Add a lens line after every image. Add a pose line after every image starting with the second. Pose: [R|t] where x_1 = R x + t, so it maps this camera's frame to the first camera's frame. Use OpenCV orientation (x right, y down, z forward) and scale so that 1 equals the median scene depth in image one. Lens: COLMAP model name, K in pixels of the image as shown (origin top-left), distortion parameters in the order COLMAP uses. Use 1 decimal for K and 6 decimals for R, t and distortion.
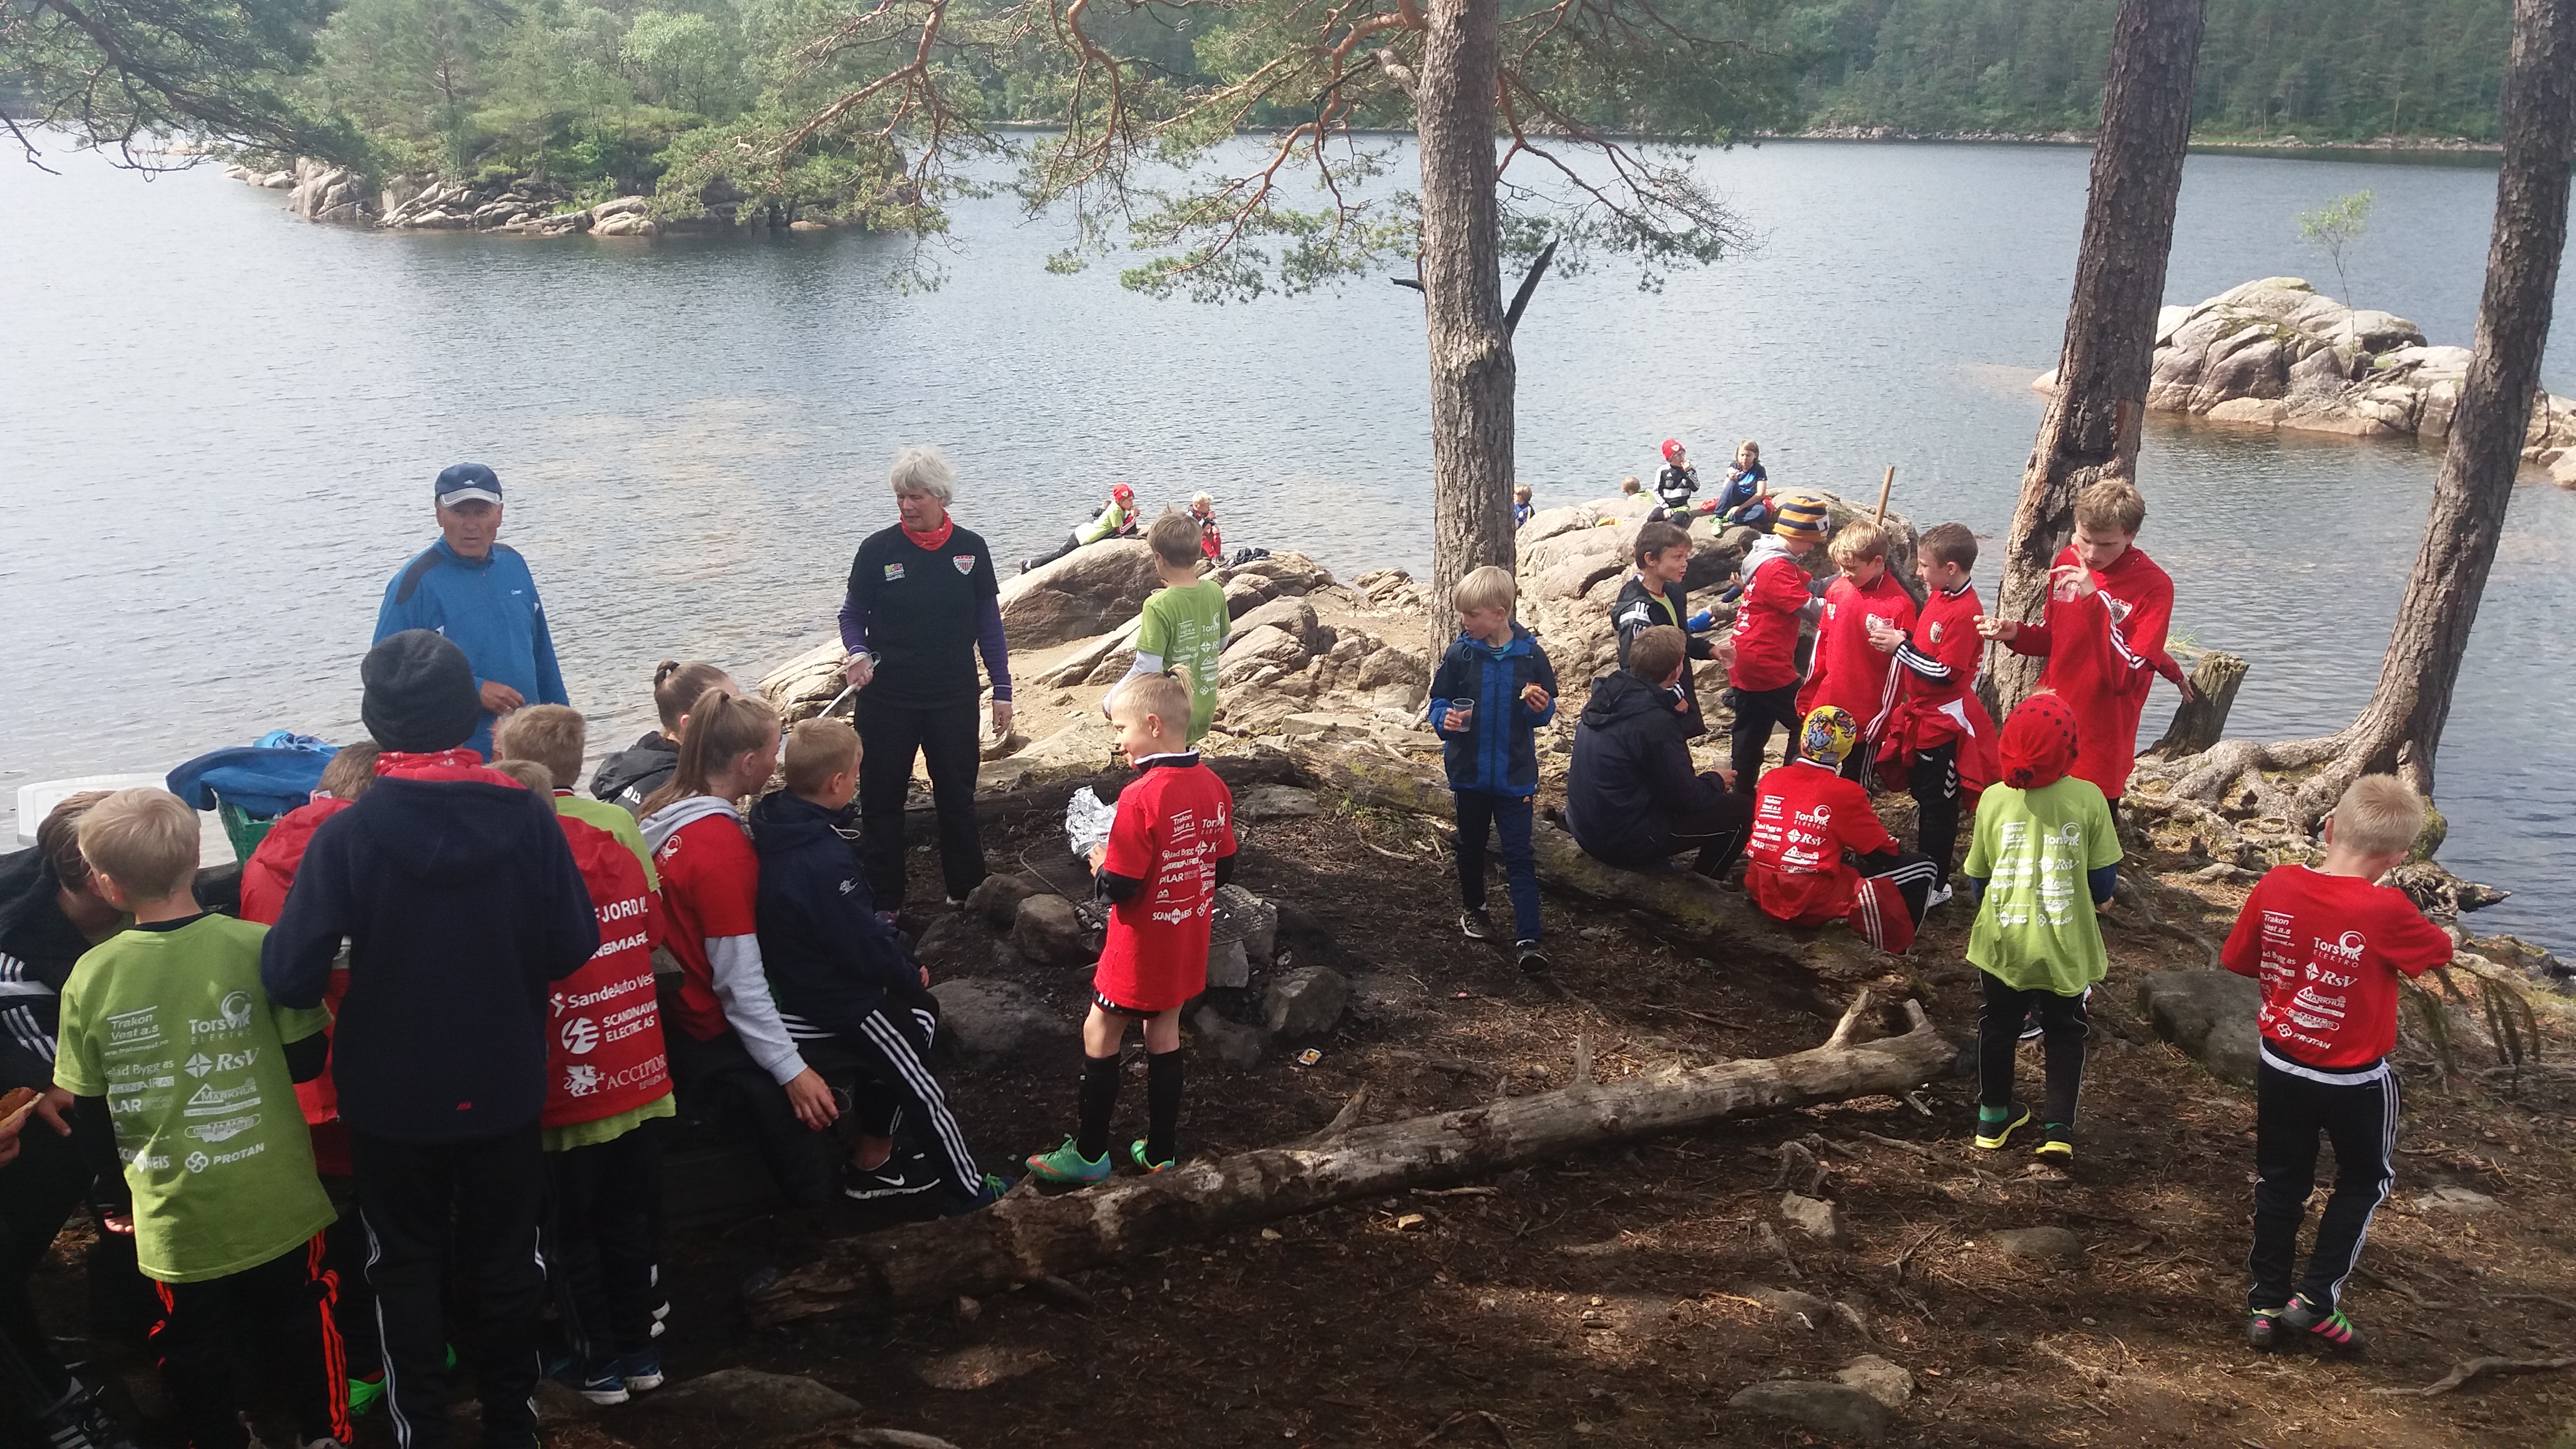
lens RADIAL K [[2137.0, 0, 1288.0], [0, 2137.0, 724.5], [0, 0, 1]] dist [0.091049, -0.179344]
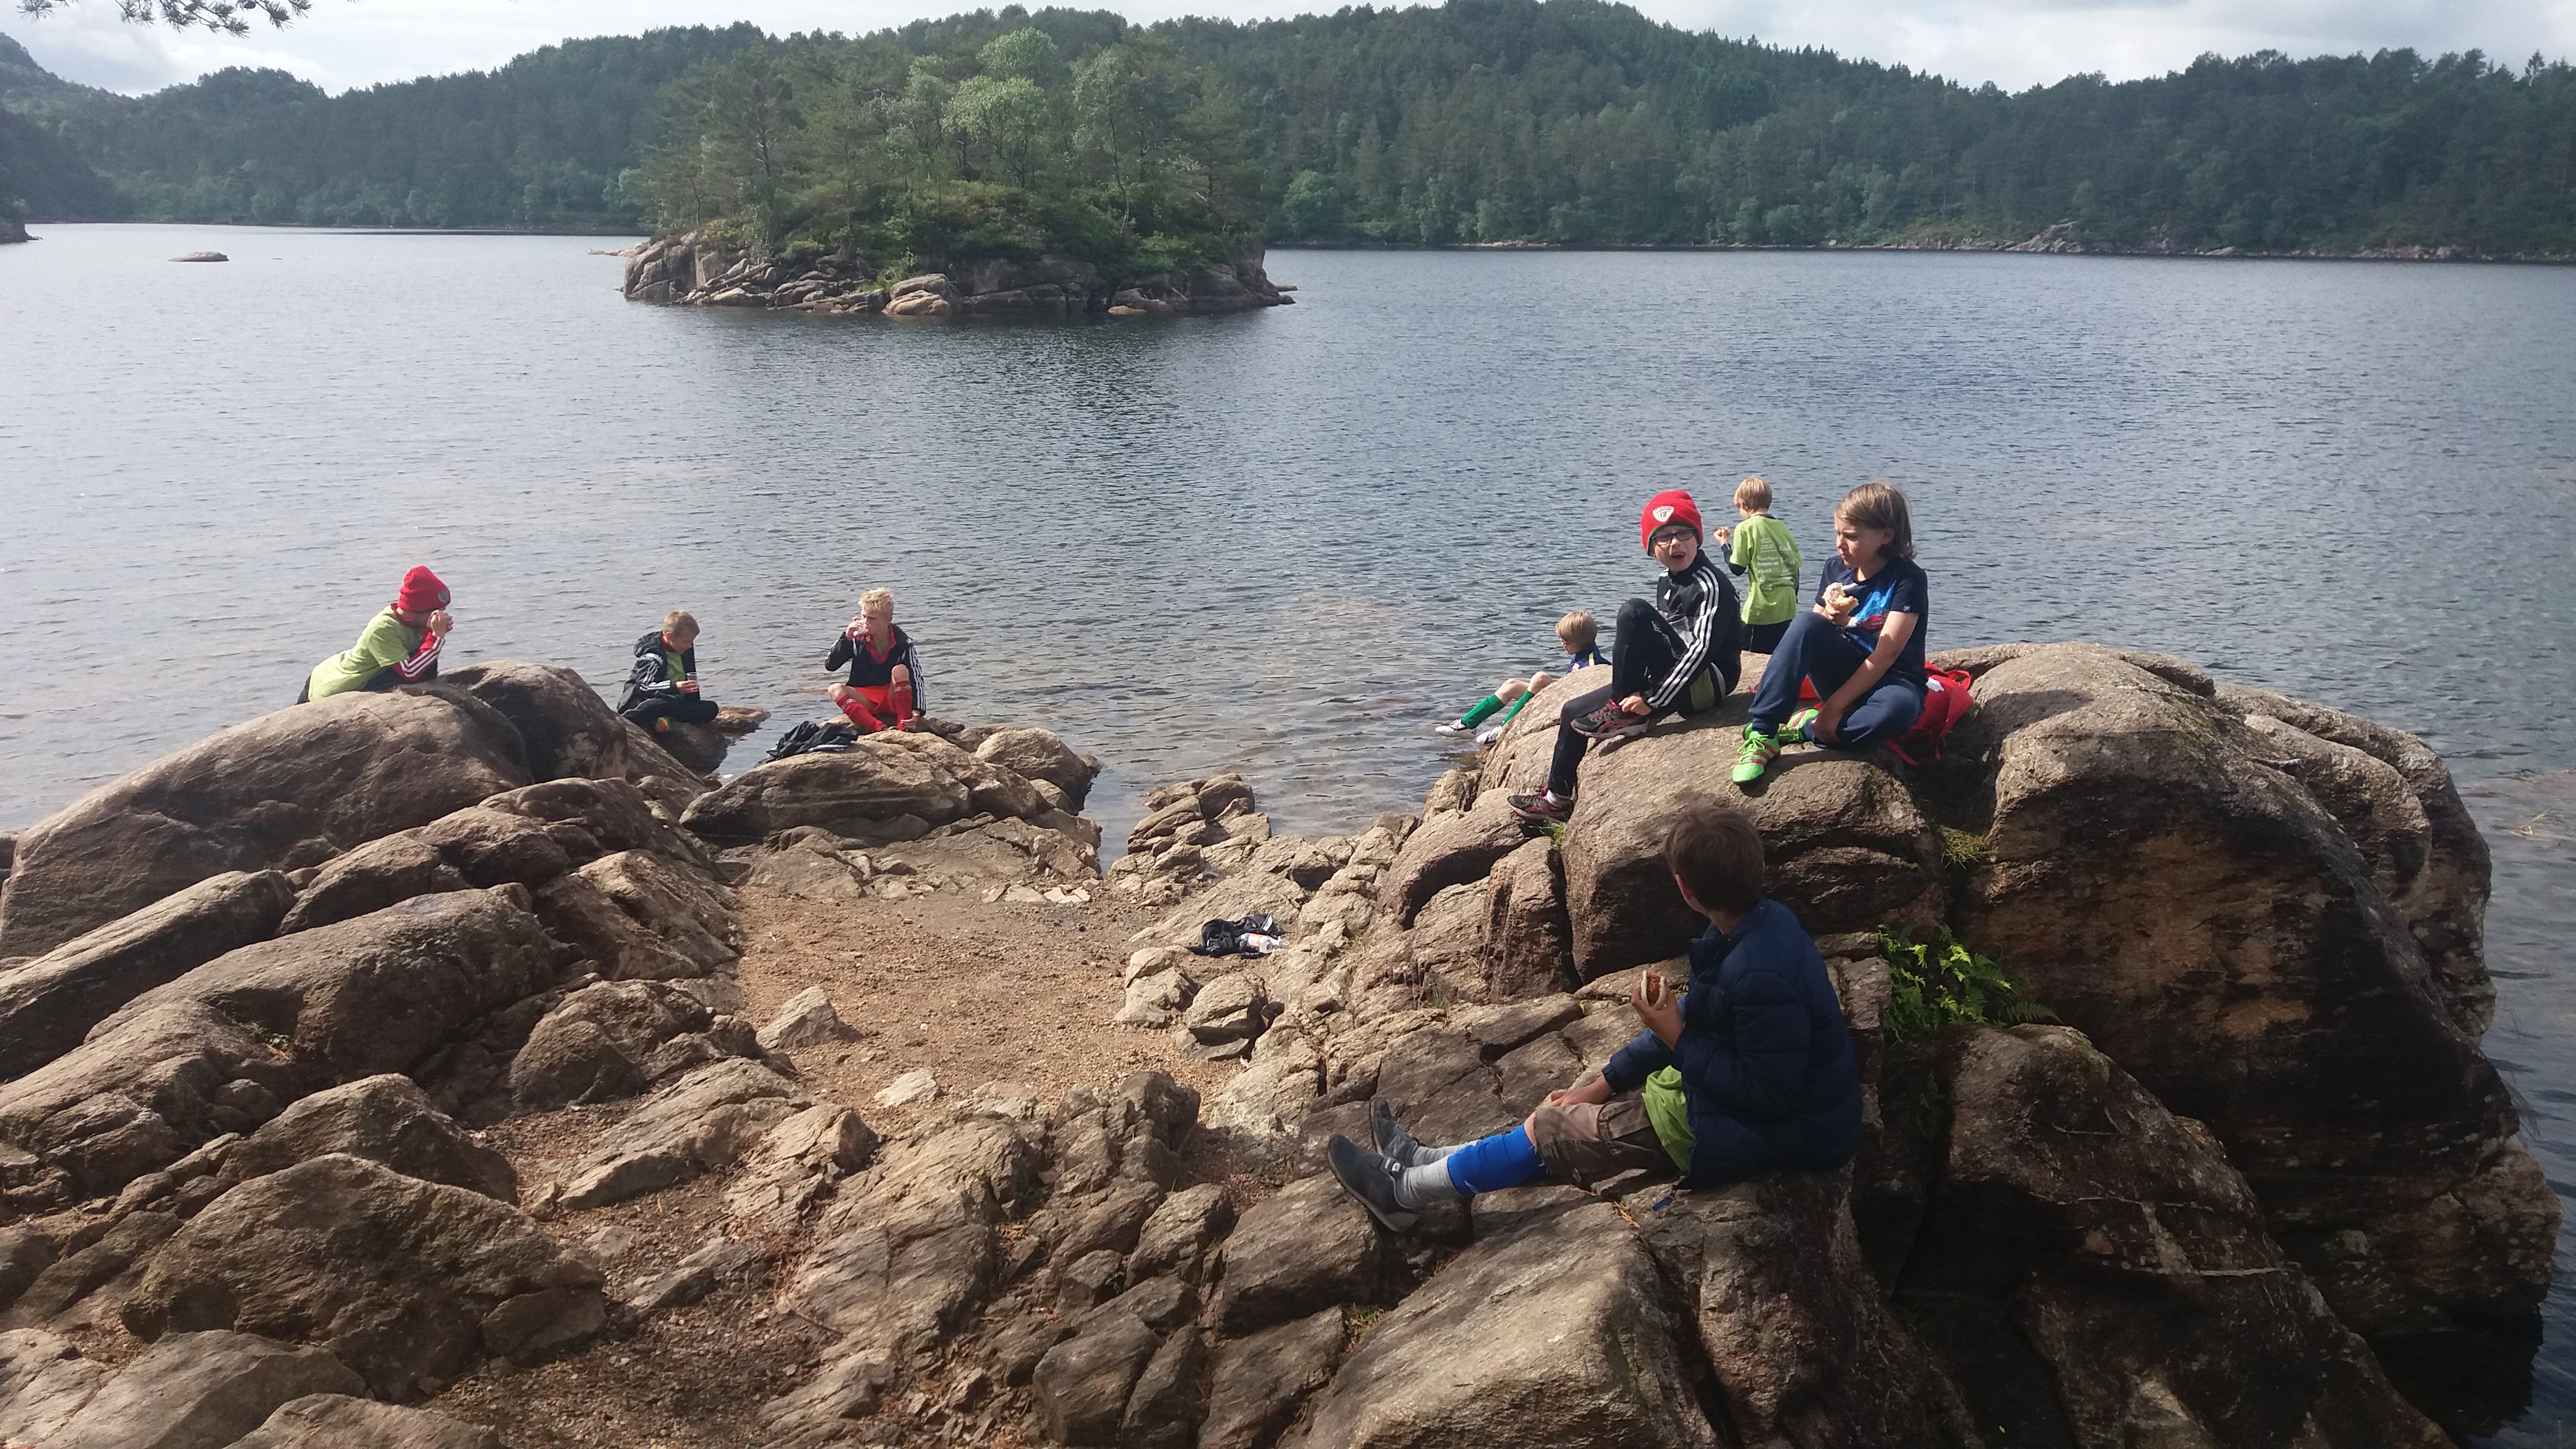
lens RADIAL K [[2137.0, 0, 1288.0], [0, 2137.0, 724.5], [0, 0, 1]] dist [0.091049, -0.179344]
pose [[0.974400, 0.055342, -0.217903, 0.047797], [-0.068425, 0.996250, -0.052955, -0.017937], [0.214155, 0.066509, 0.974533, 0.160143]]
